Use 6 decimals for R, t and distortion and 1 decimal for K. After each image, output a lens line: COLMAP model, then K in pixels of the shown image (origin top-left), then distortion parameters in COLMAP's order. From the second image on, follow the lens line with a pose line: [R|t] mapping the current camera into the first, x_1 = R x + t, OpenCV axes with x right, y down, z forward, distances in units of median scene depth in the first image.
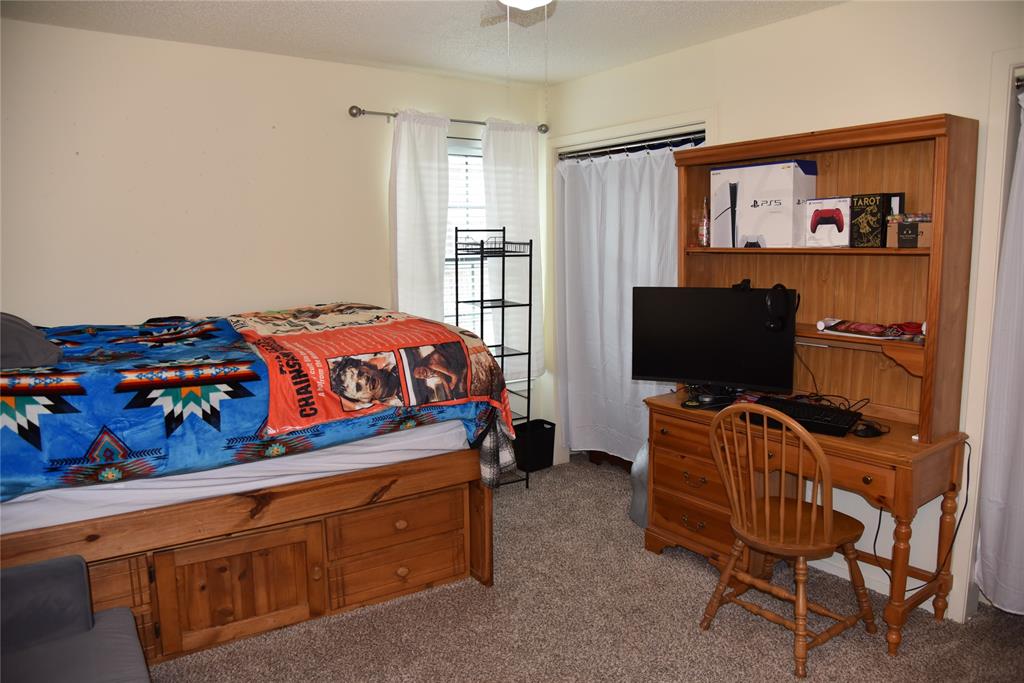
lens RADIAL K [[706.3, 0, 510.4], [0, 706.3, 341.0], [0, 0, 1]] dist [-0.050320, 0.012965]
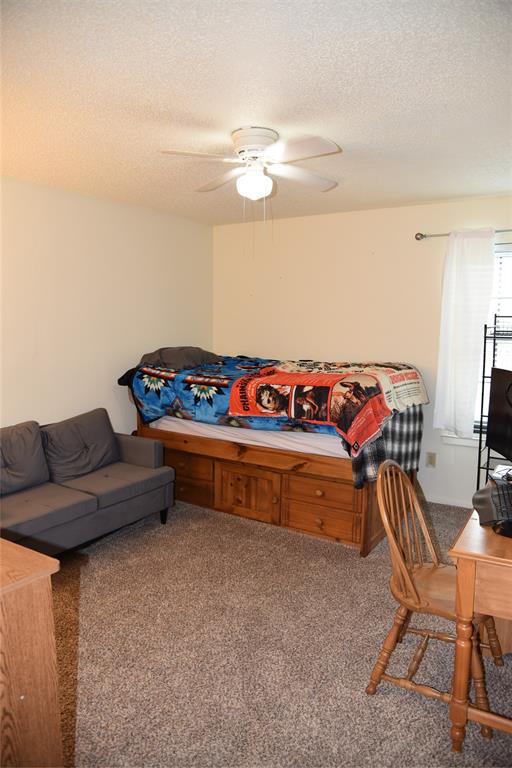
lens RADIAL K [[529.7, 0, 254.4], [0, 529.7, 382.9], [0, 0, 1]] dist [-0.050320, 0.012965]
pose [[0.424187, 0.122954, -0.897189, 1.031949], [-0.134026, 0.988353, 0.072081, -0.079978], [0.895602, 0.089671, 0.435726, 0.343889]]
